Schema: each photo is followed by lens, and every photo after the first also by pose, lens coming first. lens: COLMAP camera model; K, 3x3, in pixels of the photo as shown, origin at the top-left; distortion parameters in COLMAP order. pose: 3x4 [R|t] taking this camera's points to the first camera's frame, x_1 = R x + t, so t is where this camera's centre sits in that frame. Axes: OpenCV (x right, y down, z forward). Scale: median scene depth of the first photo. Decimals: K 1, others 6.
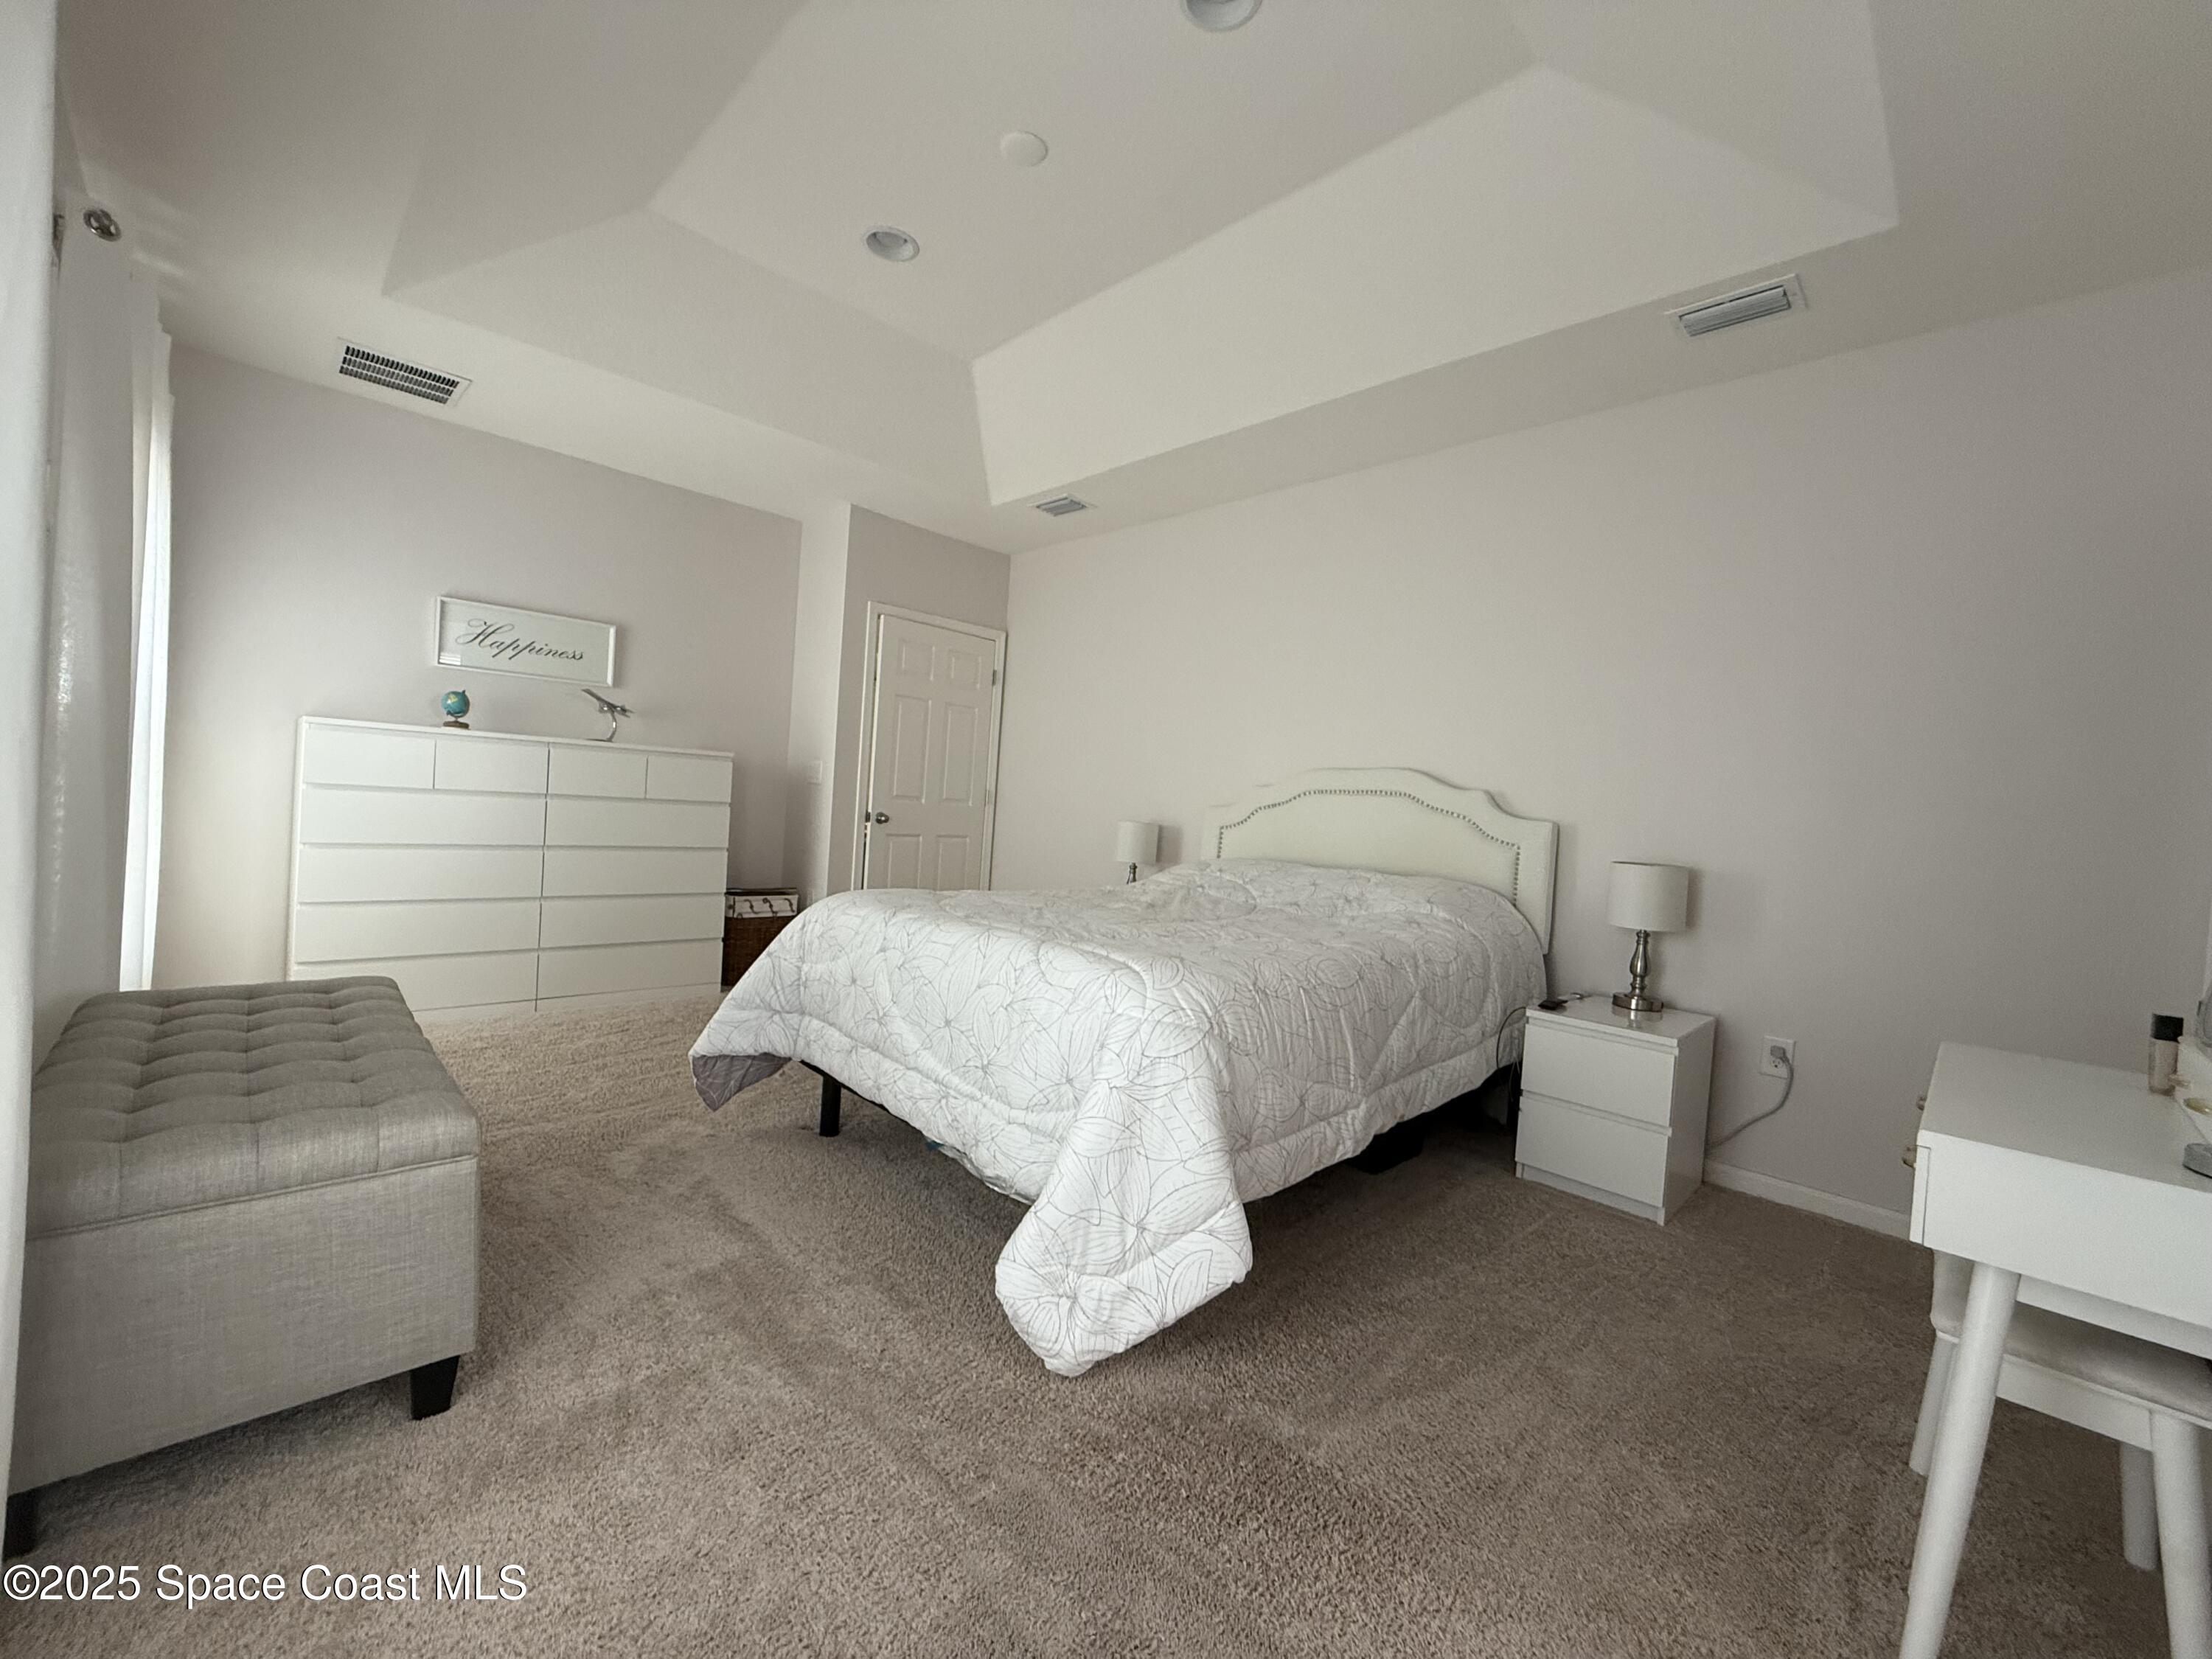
lens RADIAL K [[885.7, 0, 1106.0], [0, 885.7, 829.5], [0, 0, 1]] dist [0.000614, 0.000146]
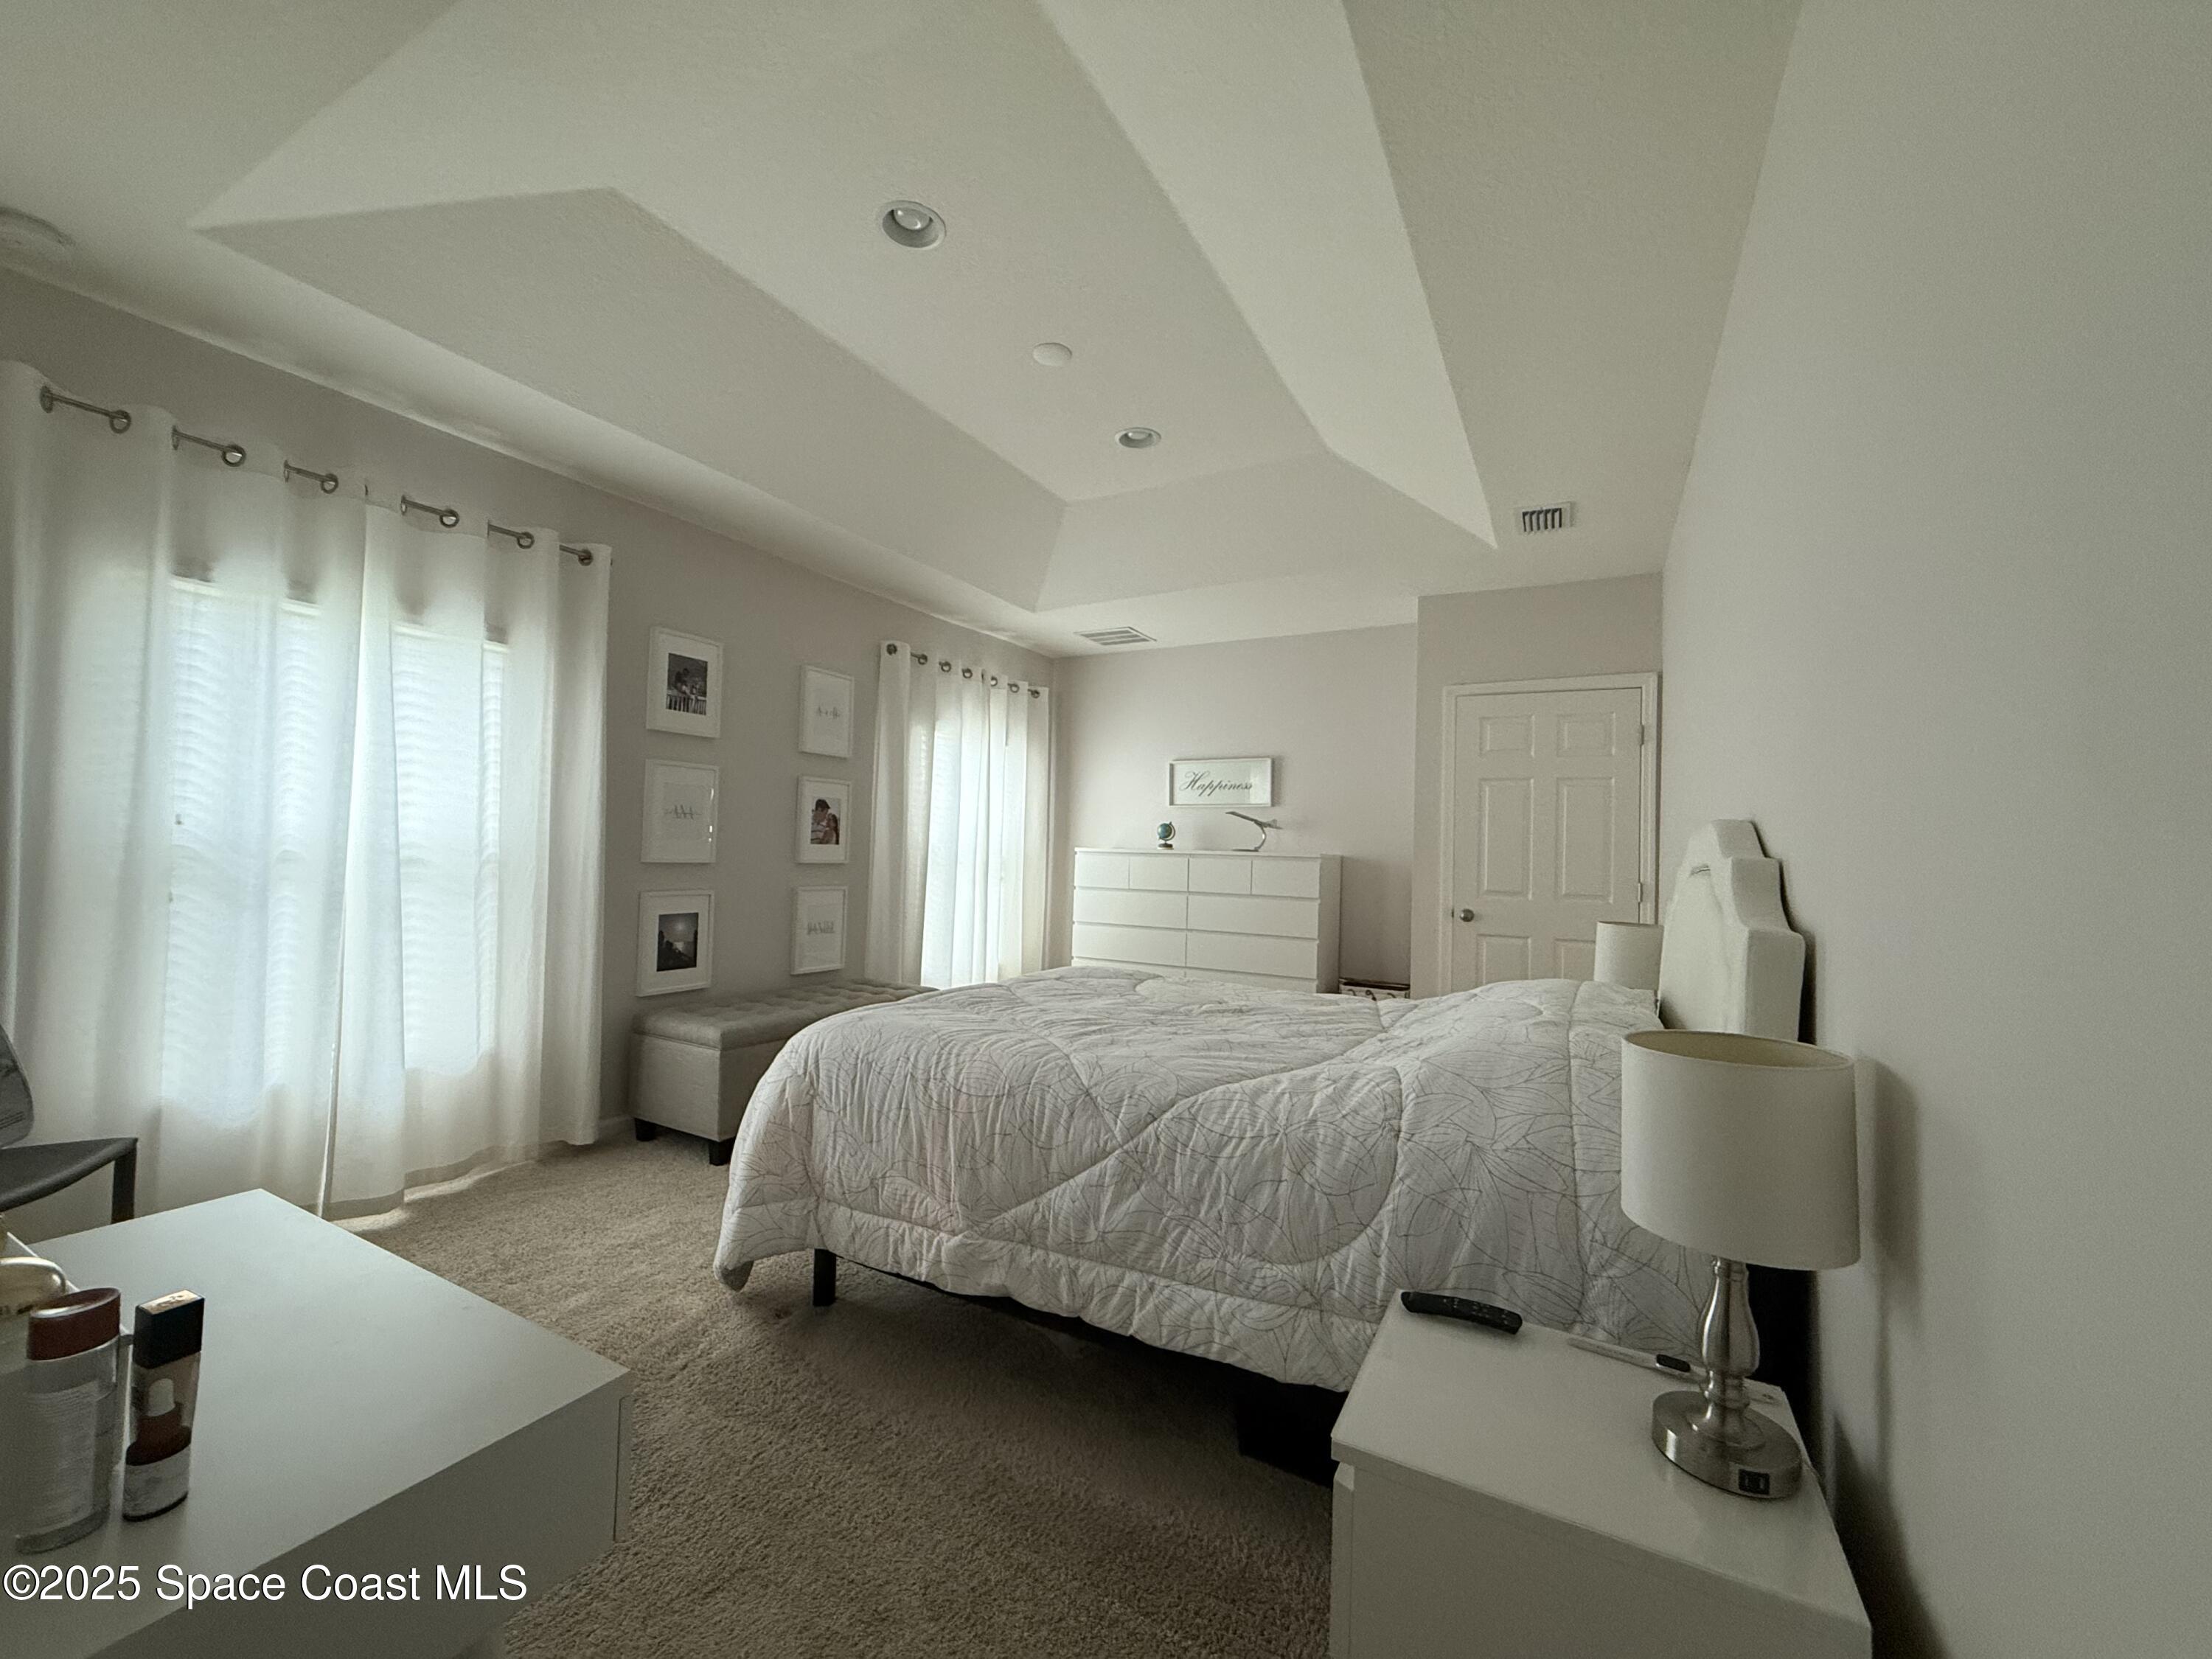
lens RADIAL K [[885.7, 0, 1106.0], [0, 885.7, 829.5], [0, 0, 1]] dist [0.000614, 0.000146]
pose [[0.282439, -0.080483, -0.955903, 0.614992], [-0.036278, 0.994865, -0.094482, -0.001450], [0.958599, 0.061364, 0.278069, 0.458080]]
